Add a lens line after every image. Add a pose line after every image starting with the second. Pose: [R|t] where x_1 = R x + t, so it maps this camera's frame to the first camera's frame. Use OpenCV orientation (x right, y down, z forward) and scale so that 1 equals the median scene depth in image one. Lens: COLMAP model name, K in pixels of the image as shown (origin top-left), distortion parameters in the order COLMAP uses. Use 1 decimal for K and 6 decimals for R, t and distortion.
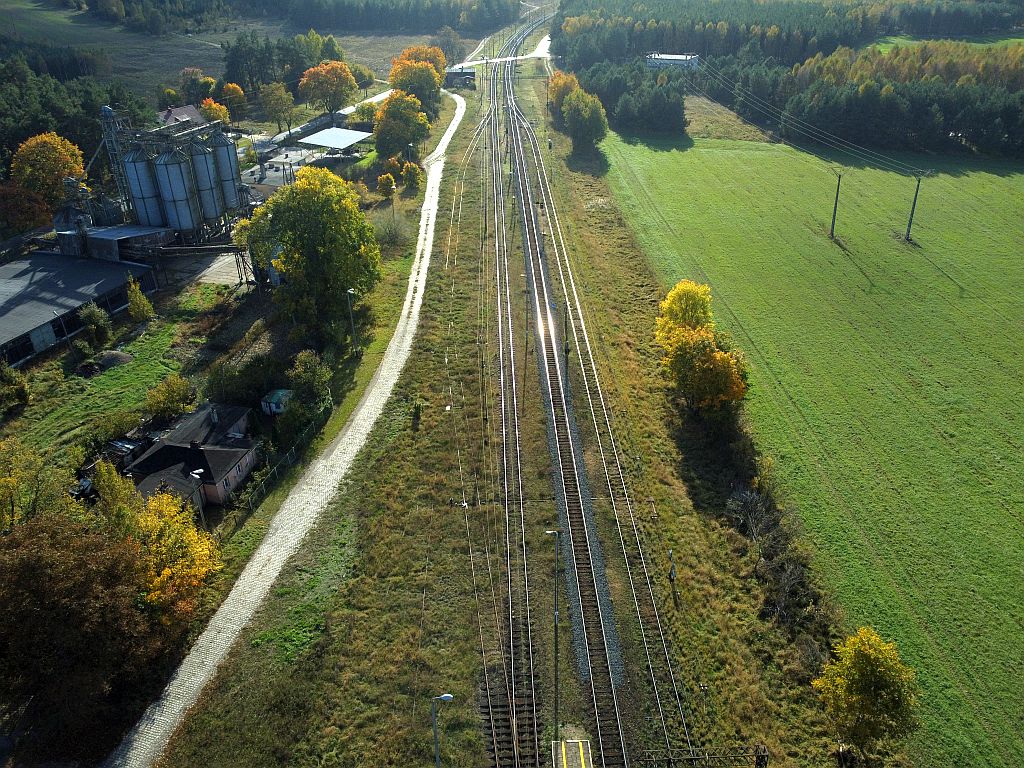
lens RADIAL K [[777.6, 0, 512.0], [0, 777.6, 384.0], [0, 0, 1]] dist [0.006203, -0.008898]
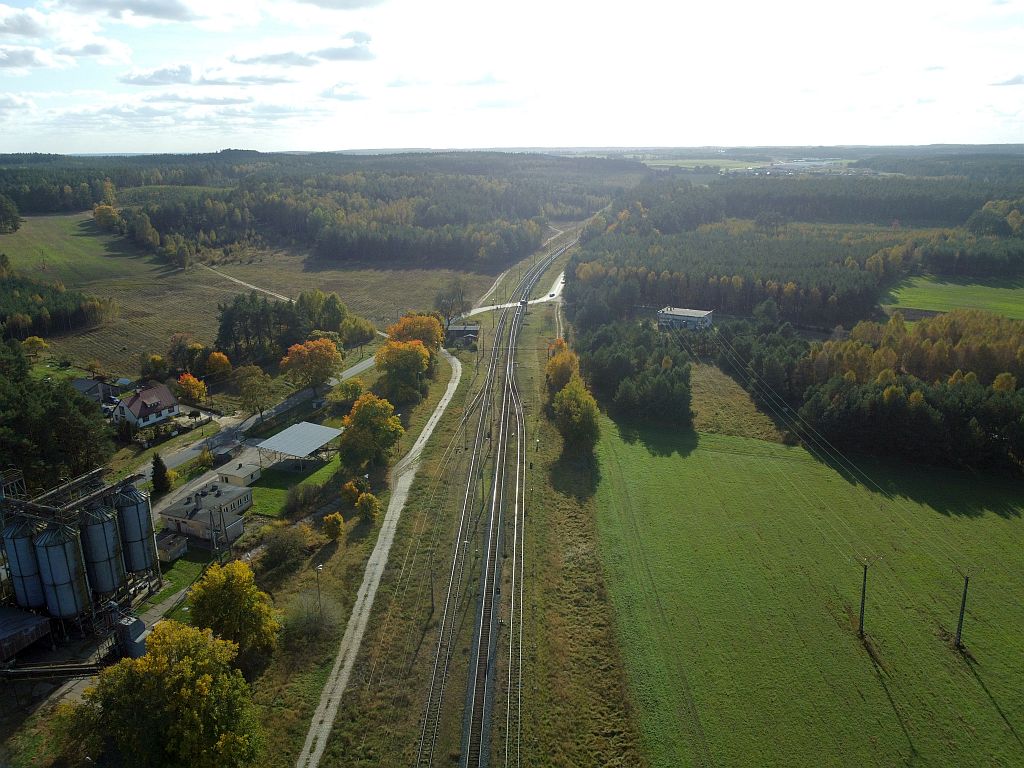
lens RADIAL K [[777.6, 0, 512.0], [0, 777.6, 384.0], [0, 0, 1]] dist [0.006203, -0.008898]
pose [[0.998643, 0.019957, -0.048096, 0.085875], [-0.029863, 0.976152, -0.215024, -0.260226], [0.042658, 0.216169, 0.975424, 0.147503]]
